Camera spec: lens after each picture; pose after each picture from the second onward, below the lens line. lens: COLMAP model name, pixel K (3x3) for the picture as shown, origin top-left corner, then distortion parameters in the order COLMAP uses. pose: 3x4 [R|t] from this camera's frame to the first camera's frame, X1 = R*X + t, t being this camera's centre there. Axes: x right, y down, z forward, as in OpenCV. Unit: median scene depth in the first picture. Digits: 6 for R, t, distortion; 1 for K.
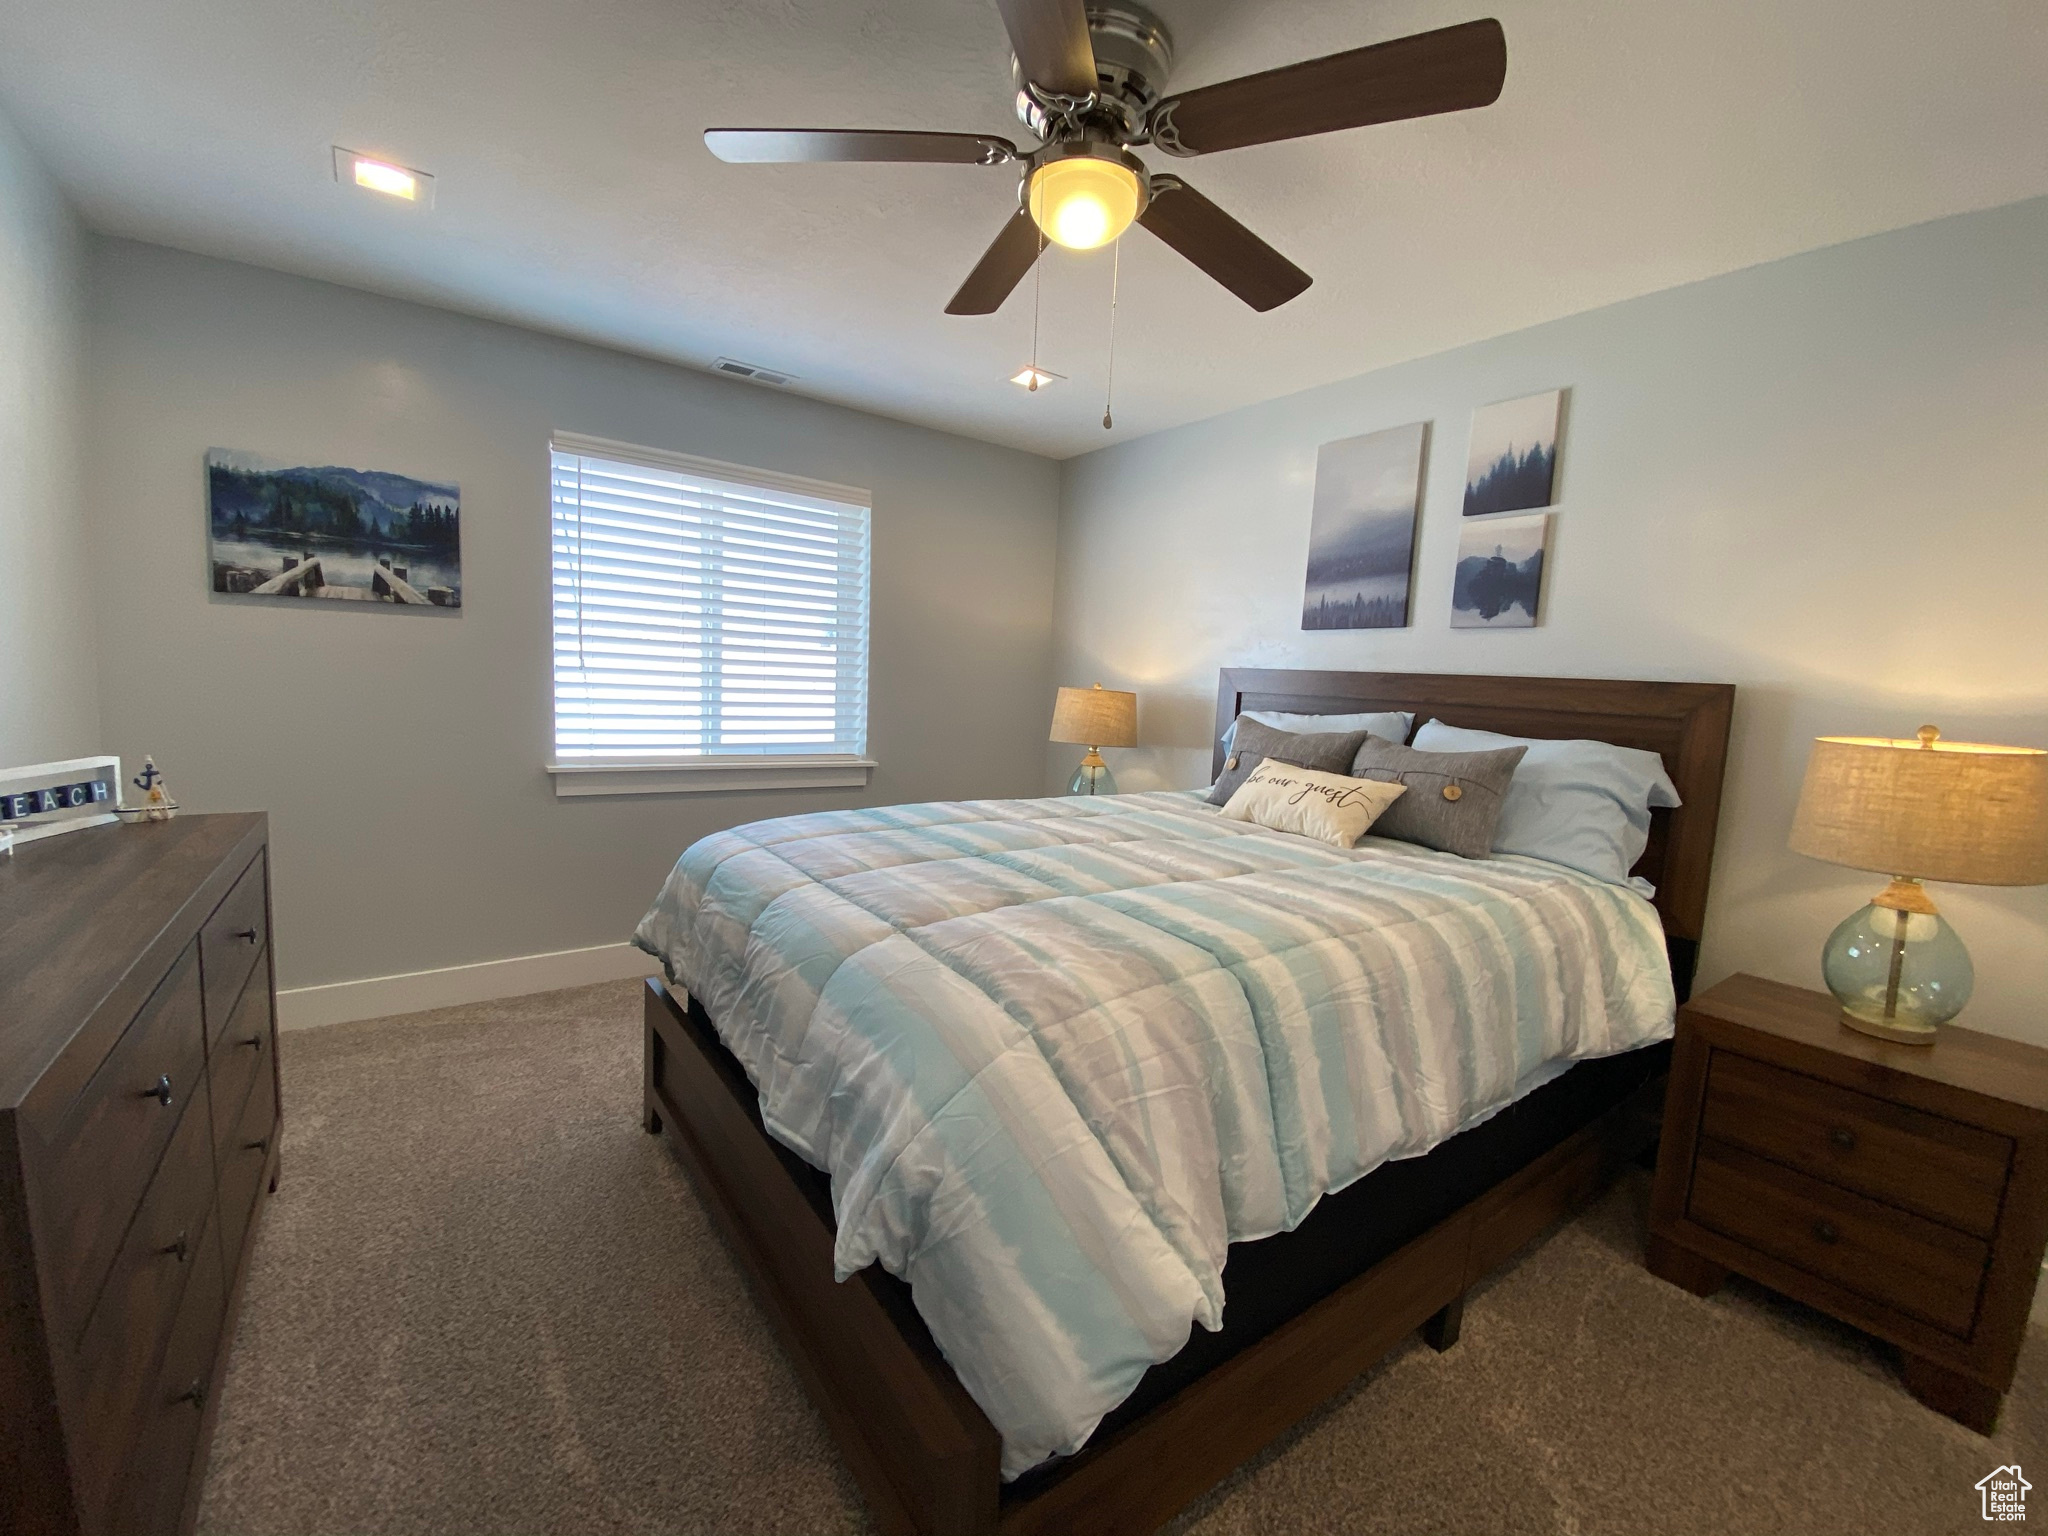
lens RADIAL K [[836.3, 0, 1028.6], [0, 836.3, 781.1], [0, 0, 1]] dist [0.008351, -0.015381]
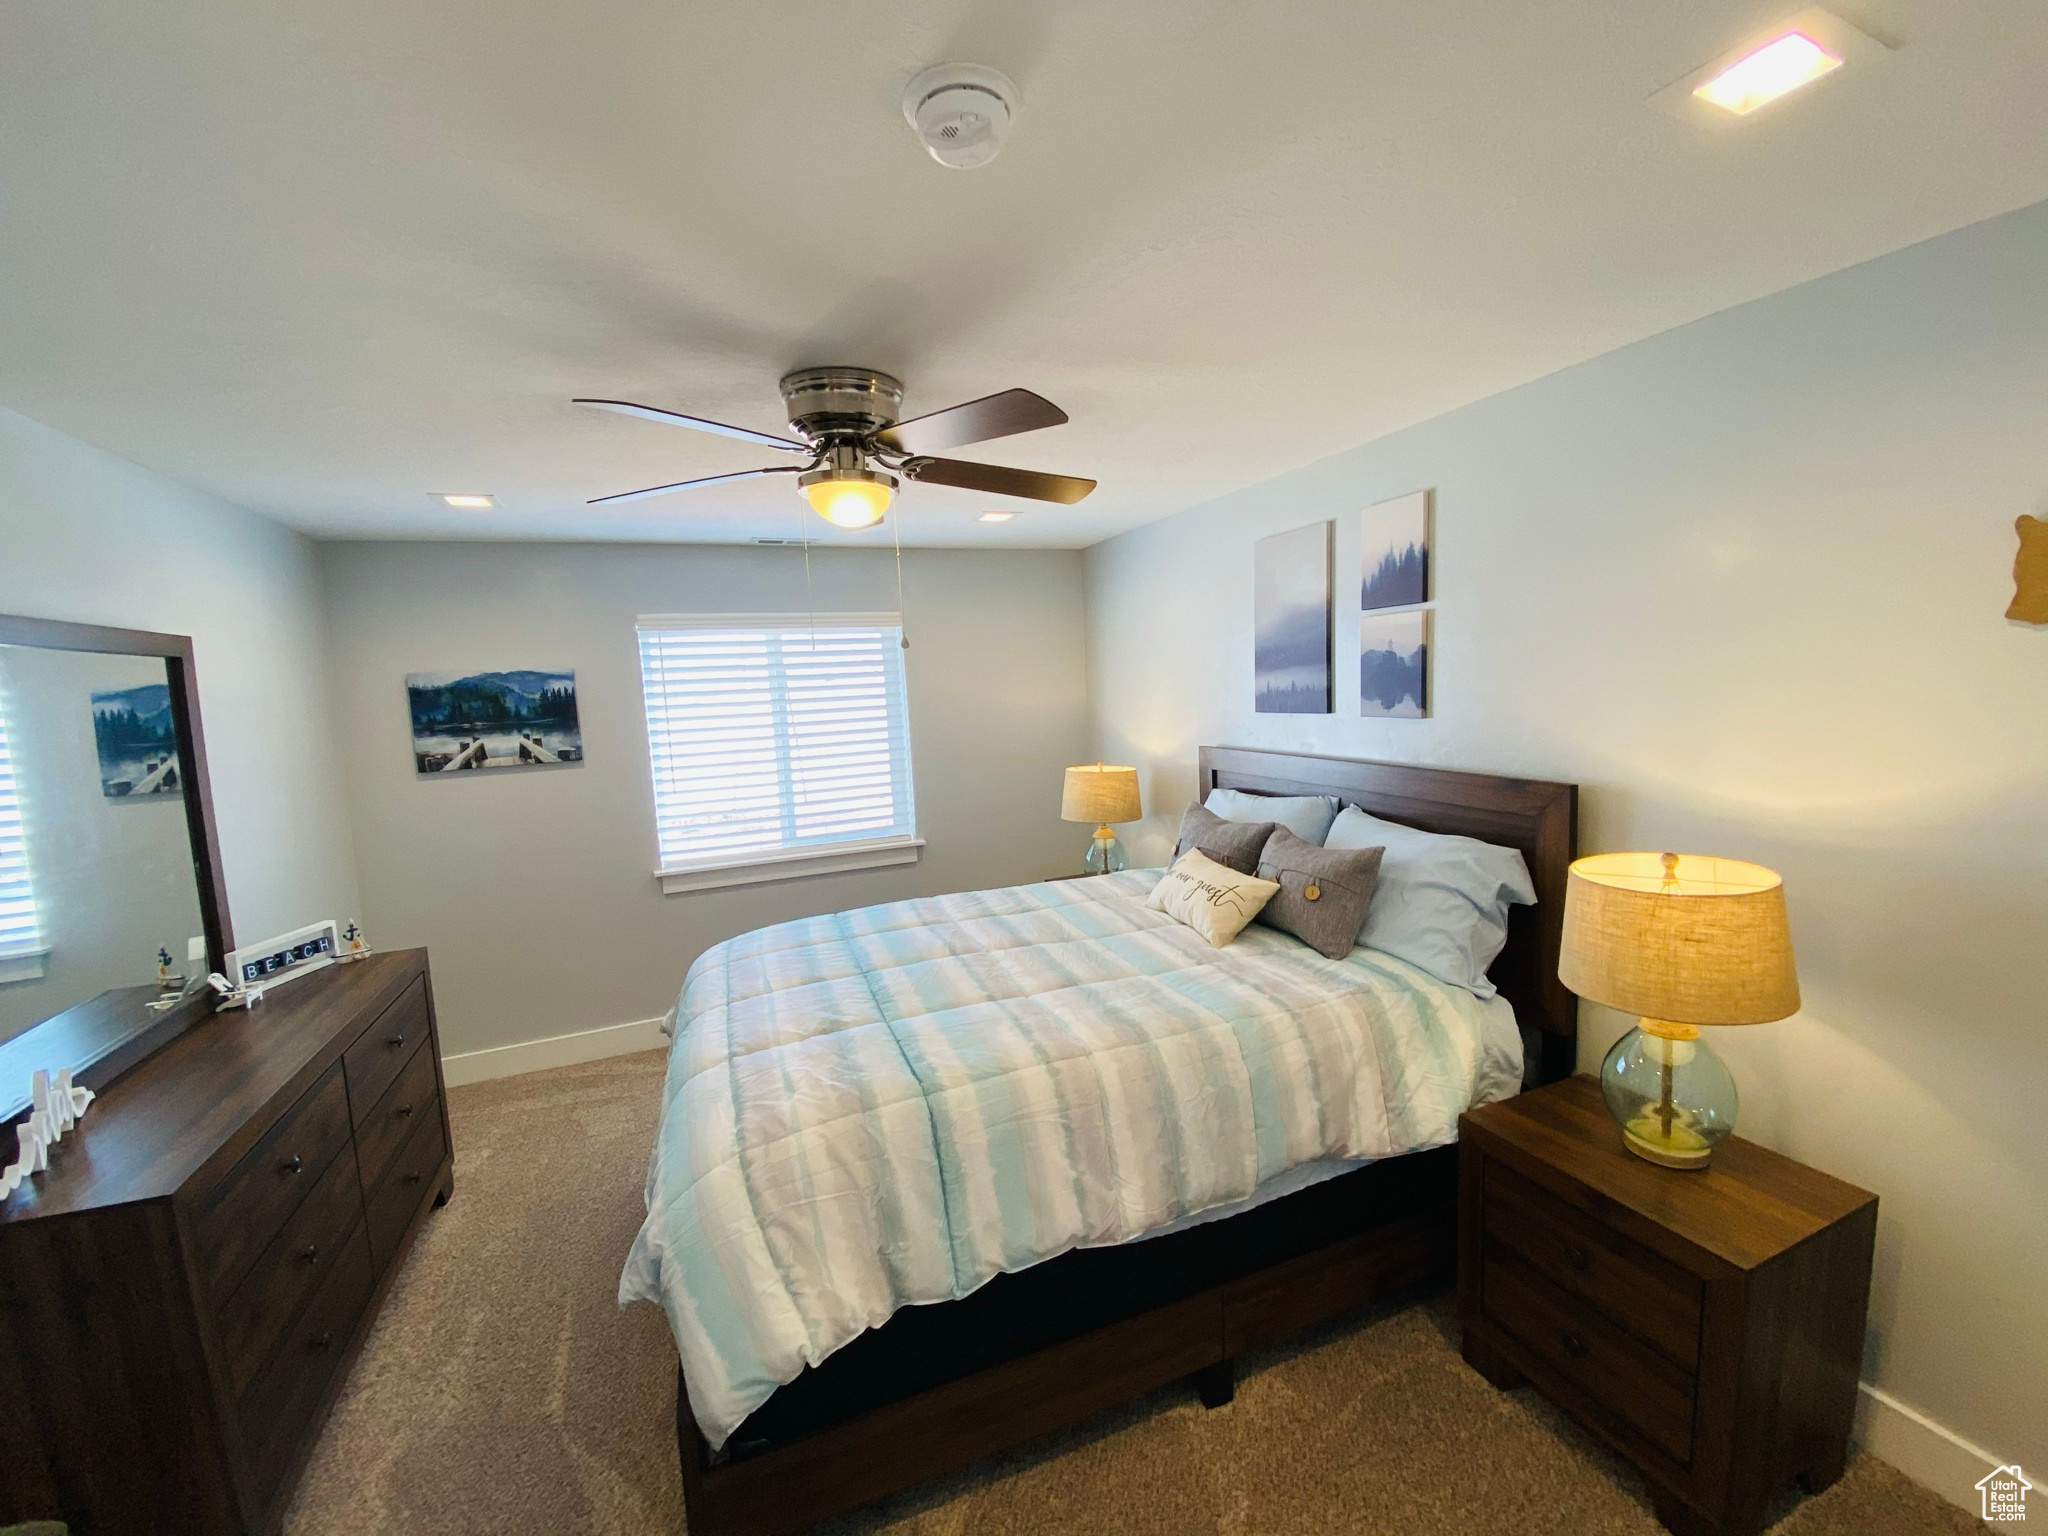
lens RADIAL K [[836.3, 0, 1020.5], [0, 836.3, 784.9], [0, 0, 1]] dist [0.008351, -0.015381]
pose [[0.964782, -0.067345, -0.254283, 0.454178], [0.067068, 0.997701, -0.009770, -0.150132], [0.254356, -0.007628, 0.967081, -0.149955]]
